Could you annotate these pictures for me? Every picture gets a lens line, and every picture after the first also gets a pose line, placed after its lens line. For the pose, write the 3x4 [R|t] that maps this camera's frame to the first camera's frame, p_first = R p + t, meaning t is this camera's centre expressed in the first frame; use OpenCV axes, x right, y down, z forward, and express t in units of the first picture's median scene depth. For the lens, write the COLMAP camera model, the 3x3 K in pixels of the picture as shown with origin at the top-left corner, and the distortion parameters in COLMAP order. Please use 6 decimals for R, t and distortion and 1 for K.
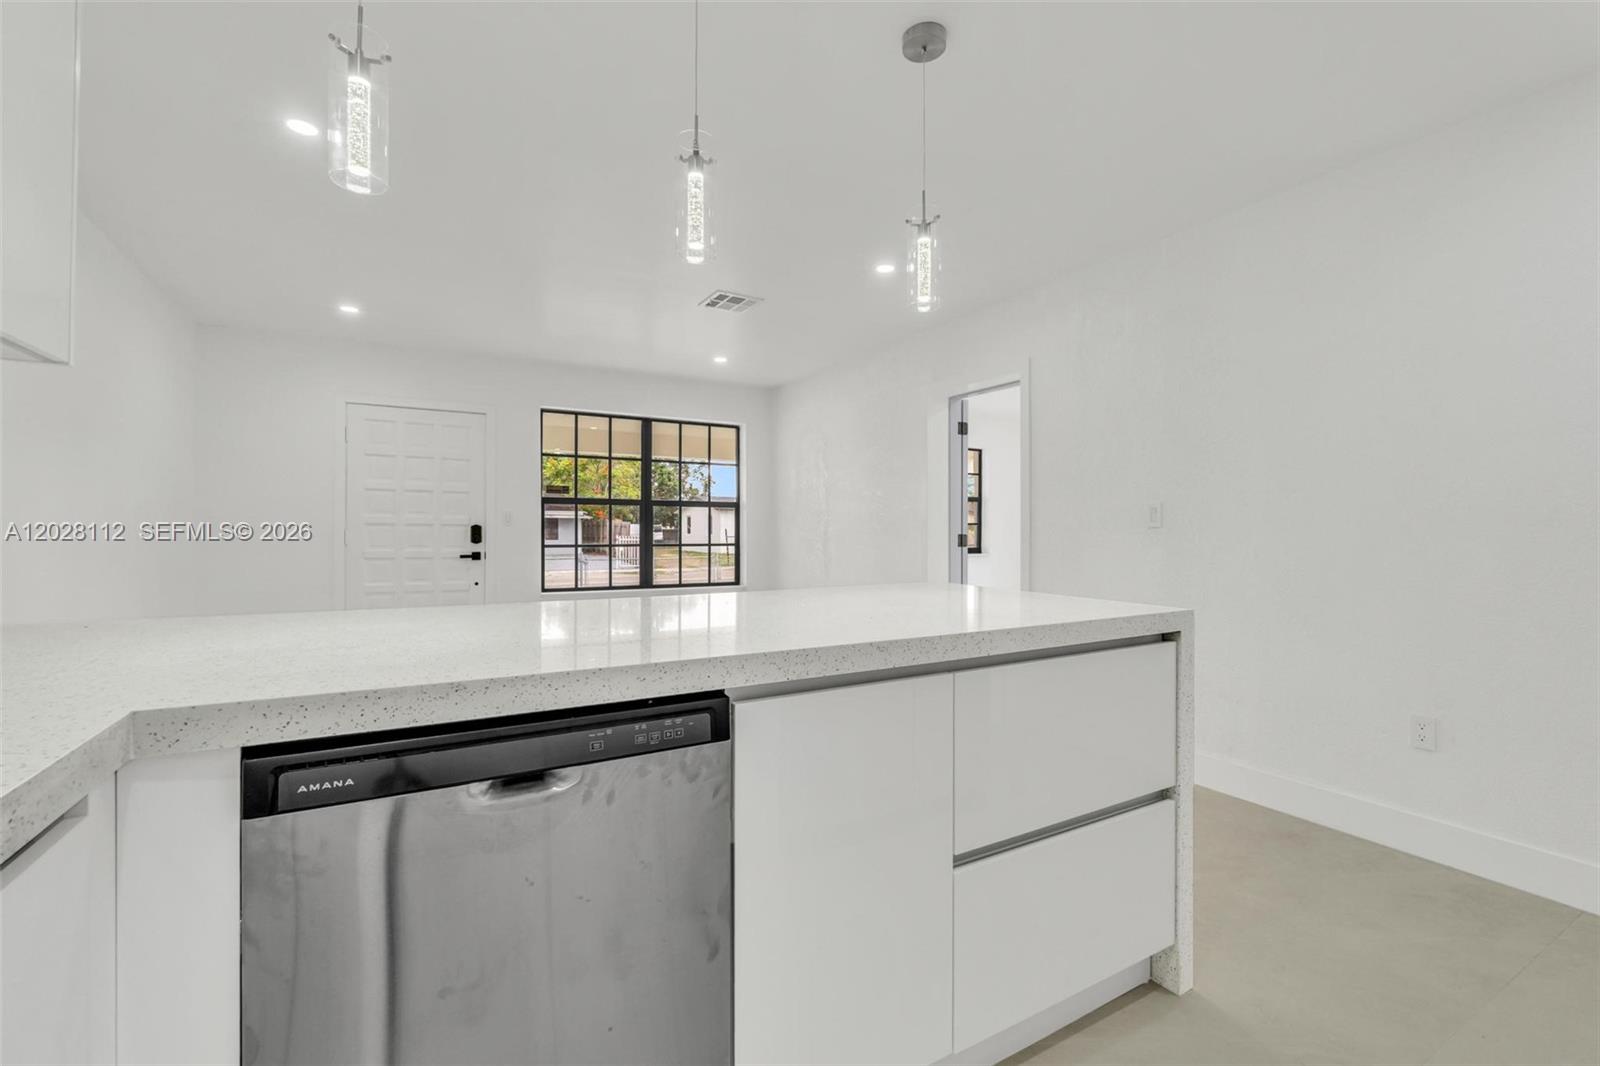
lens RADIAL K [[680.3, 0, 796.5], [0, 680.3, 528.0], [0, 0, 1]] dist [-0.001763, 0.000711]
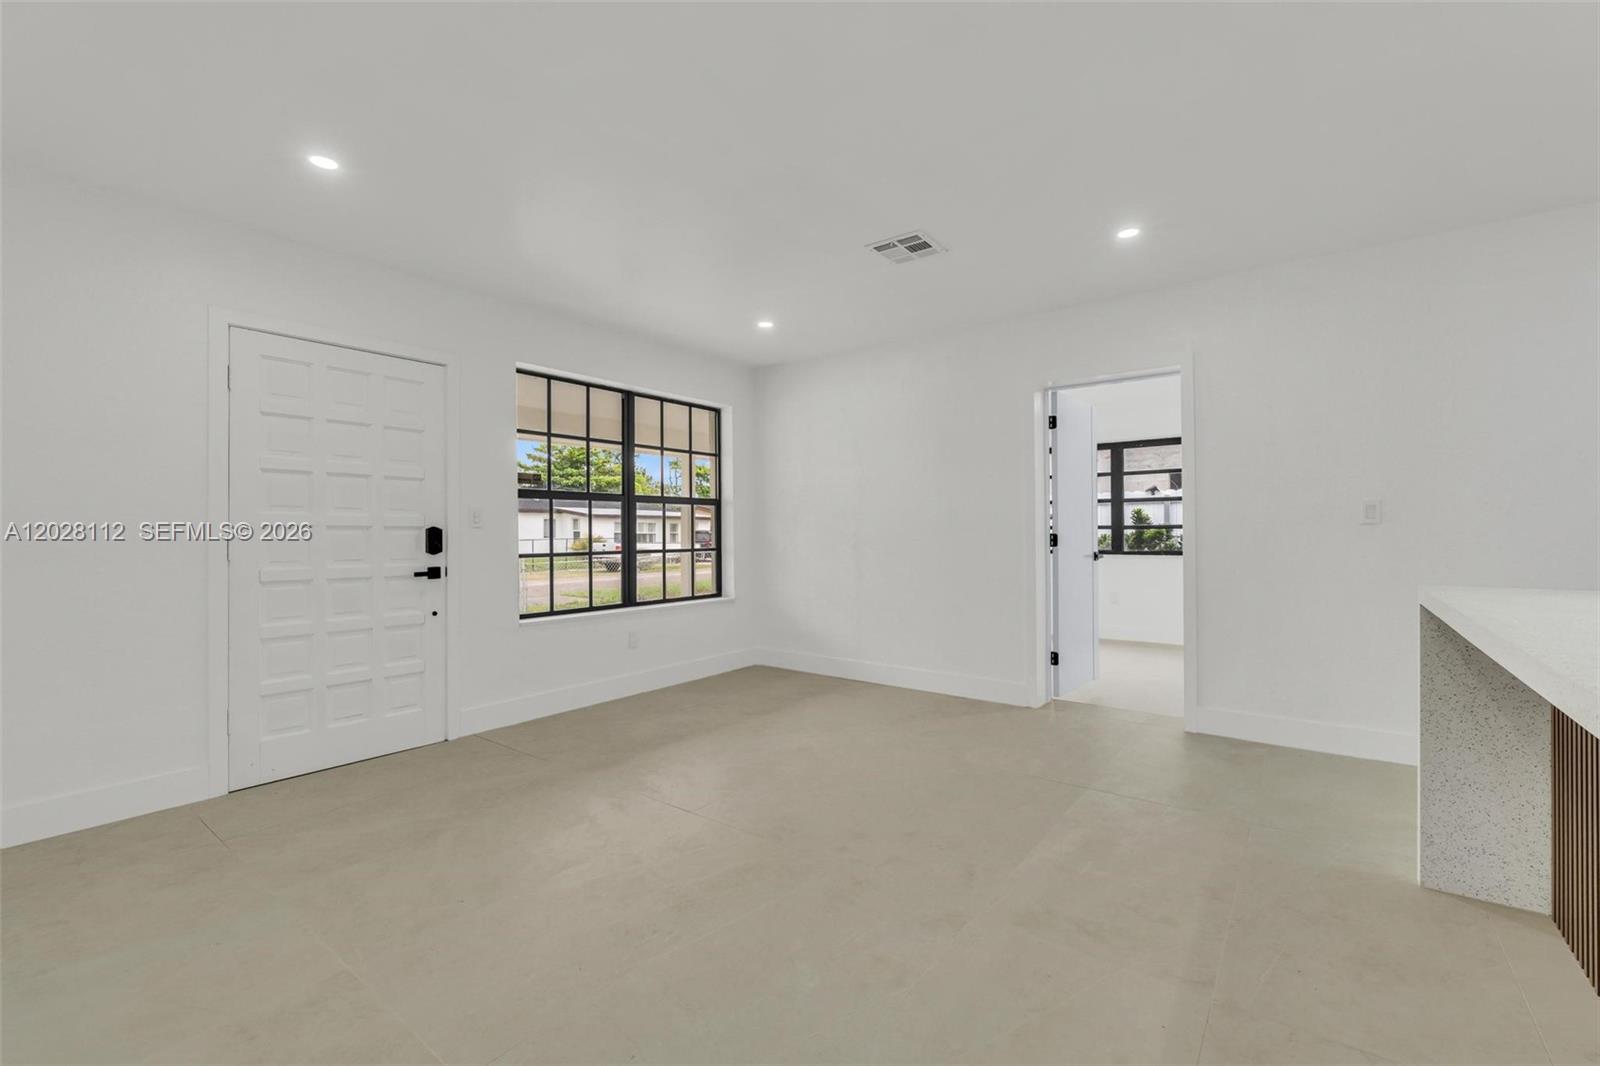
lens RADIAL K [[680.3, 0, 805.1], [0, 680.3, 534.2], [0, 0, 1]] dist [-0.001763, 0.000711]
pose [[0.909961, -0.017087, 0.414342, -0.433903], [0.017876, 0.999838, 0.001972, 0.008093], [-0.414308, 0.005612, 0.910119, 0.235785]]
